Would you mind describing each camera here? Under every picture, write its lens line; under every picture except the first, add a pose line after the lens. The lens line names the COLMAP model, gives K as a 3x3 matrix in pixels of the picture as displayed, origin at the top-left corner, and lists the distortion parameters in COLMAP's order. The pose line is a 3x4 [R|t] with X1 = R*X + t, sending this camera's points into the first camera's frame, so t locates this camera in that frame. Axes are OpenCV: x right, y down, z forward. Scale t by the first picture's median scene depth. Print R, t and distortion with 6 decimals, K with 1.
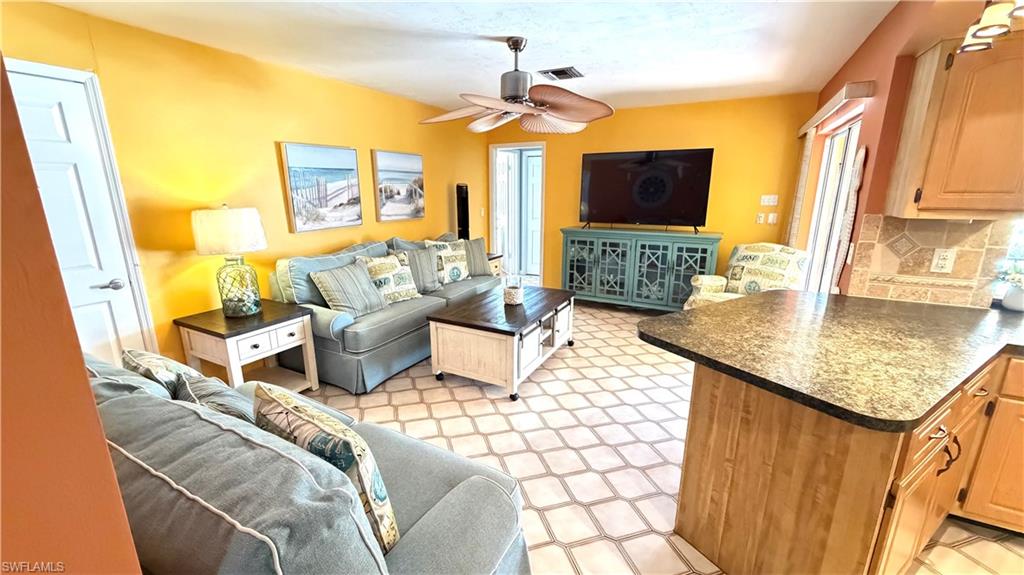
lens RADIAL K [[407.6, 0, 512.0], [0, 407.6, 287.5], [0, 0, 1]] dist [0.000623, 0.000163]
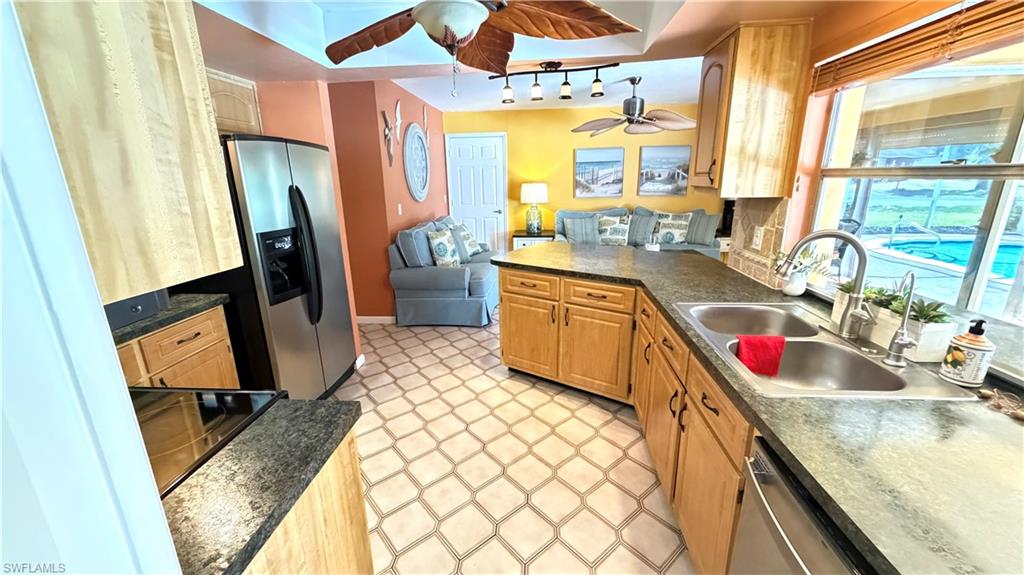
lens RADIAL K [[407.6, 0, 512.0], [0, 407.6, 287.5], [0, 0, 1]] dist [0.000623, 0.000163]
pose [[0.392441, 0.237668, -0.888540, 0.994836], [-0.203224, 0.964569, 0.168246, 0.004543], [0.897045, 0.114547, 0.426836, -0.000839]]
